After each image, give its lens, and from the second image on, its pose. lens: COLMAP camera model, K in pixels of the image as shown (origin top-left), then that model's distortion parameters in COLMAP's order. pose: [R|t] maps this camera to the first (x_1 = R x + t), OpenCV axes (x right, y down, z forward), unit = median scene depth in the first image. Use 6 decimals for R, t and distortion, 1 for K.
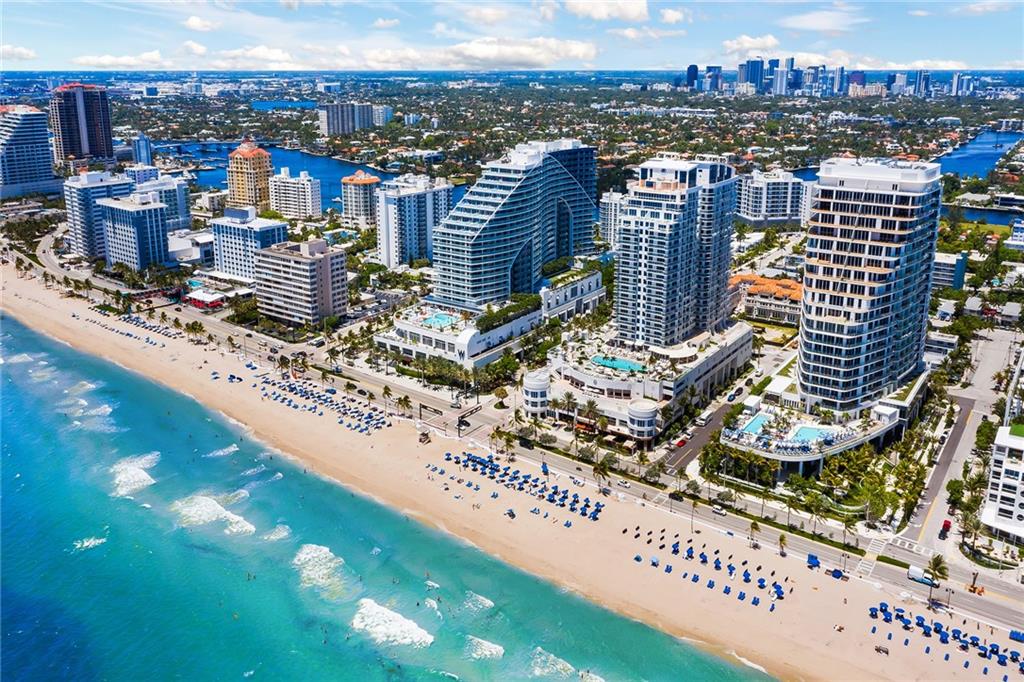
lens RADIAL K [[832.3, 0, 513.4], [0, 832.3, 250.7], [0, 0, 1]] dist [-0.001032, 0.003959]
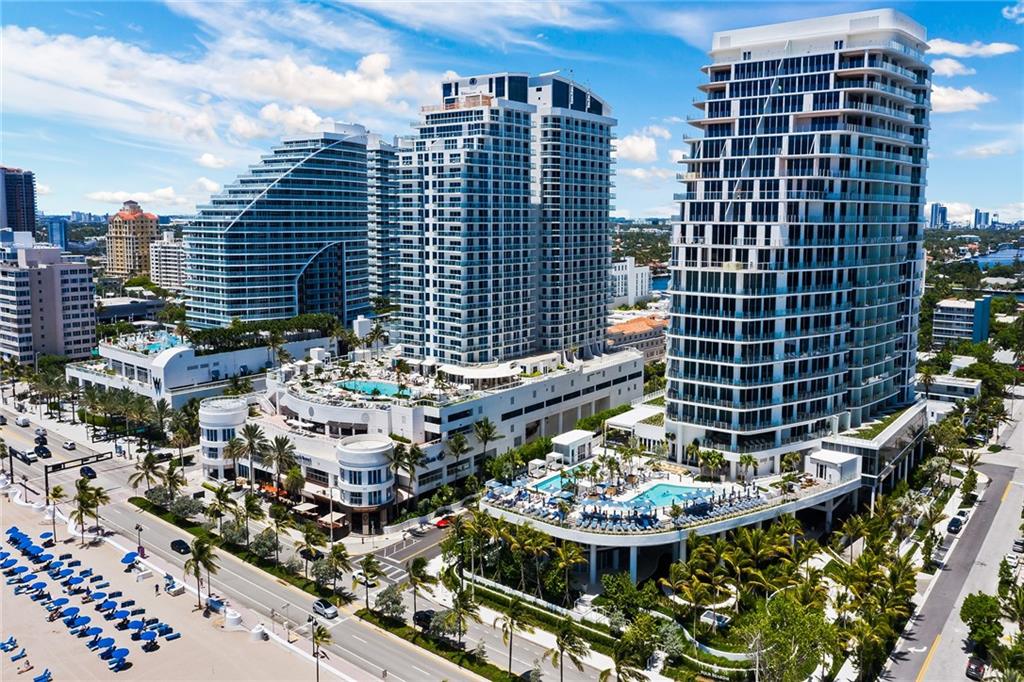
lens RADIAL K [[813.0, 0, 502.6], [0, 813.0, 292.8], [0, 0, 1]] dist [-0.003368, -0.003567]
pose [[0.998964, 0.005566, -0.045173, 0.258702], [-0.011101, 0.992315, -0.123236, 0.150062], [0.044140, 0.123609, 0.991349, 0.474130]]
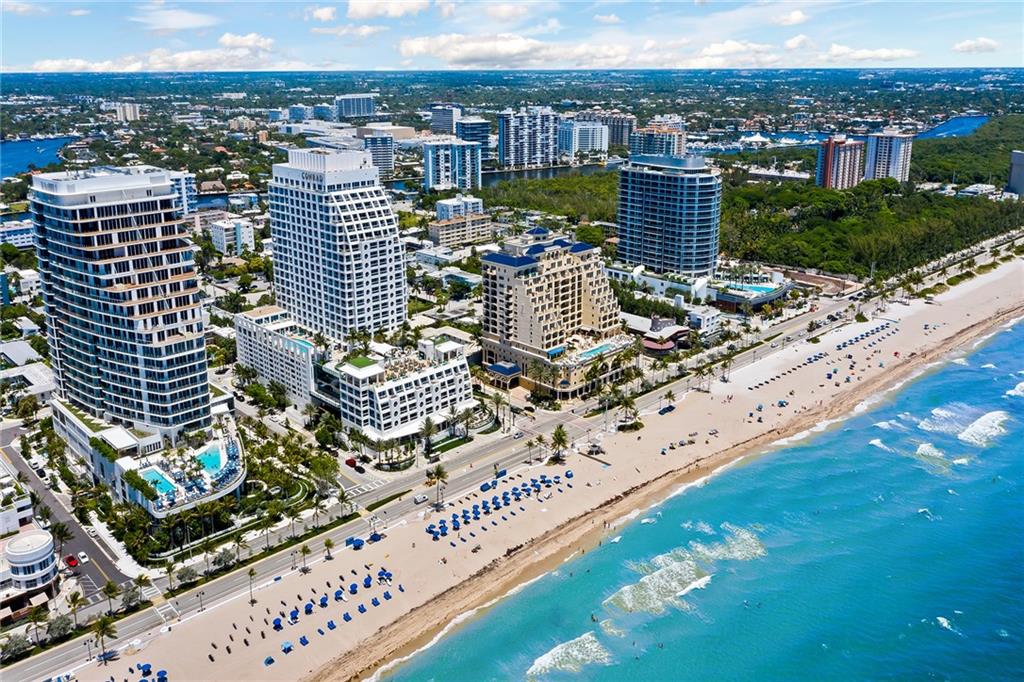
lens RADIAL K [[823.9, 0, 511.5], [0, 823.9, 245.9], [0, 0, 1]] dist [0.005441, -0.005993]
pose [[0.178614, -0.212198, 0.960765, -0.388698], [0.218468, 0.960646, 0.171557, -0.088048], [-0.959359, 0.179254, 0.217943, 0.394124]]
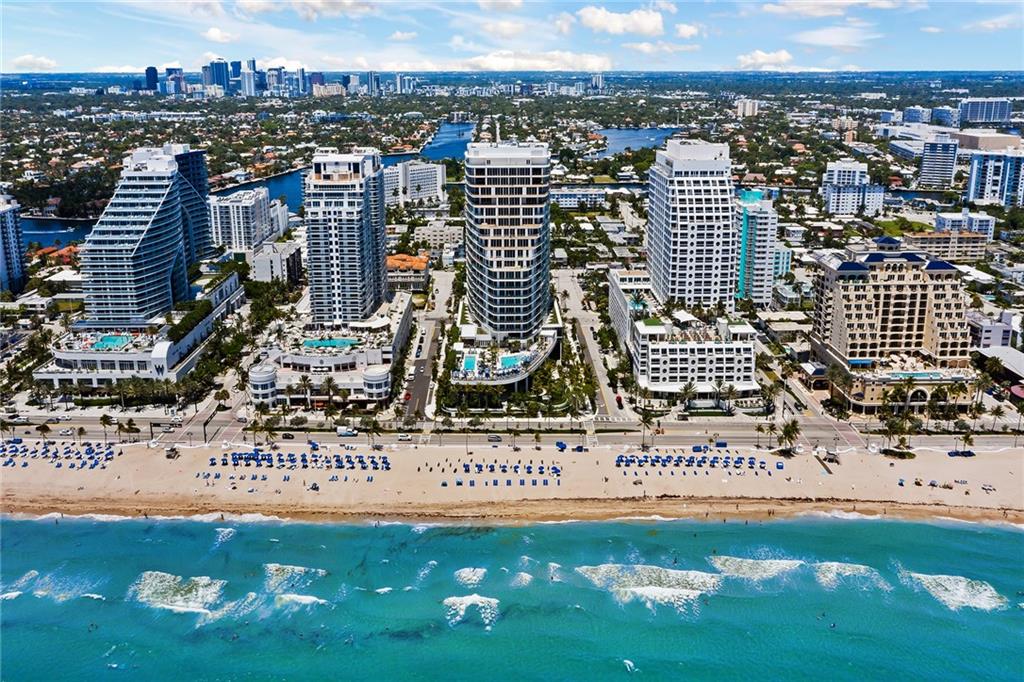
lens RADIAL K [[823.9, 0, 511.5], [0, 823.9, 245.9], [0, 0, 1]] dist [0.005441, -0.005993]
pose [[0.806889, -0.128048, 0.576657, -0.310588], [0.131383, 0.990673, 0.036142, 0.002856], [-0.575906, 0.046601, 0.816186, -0.021862]]
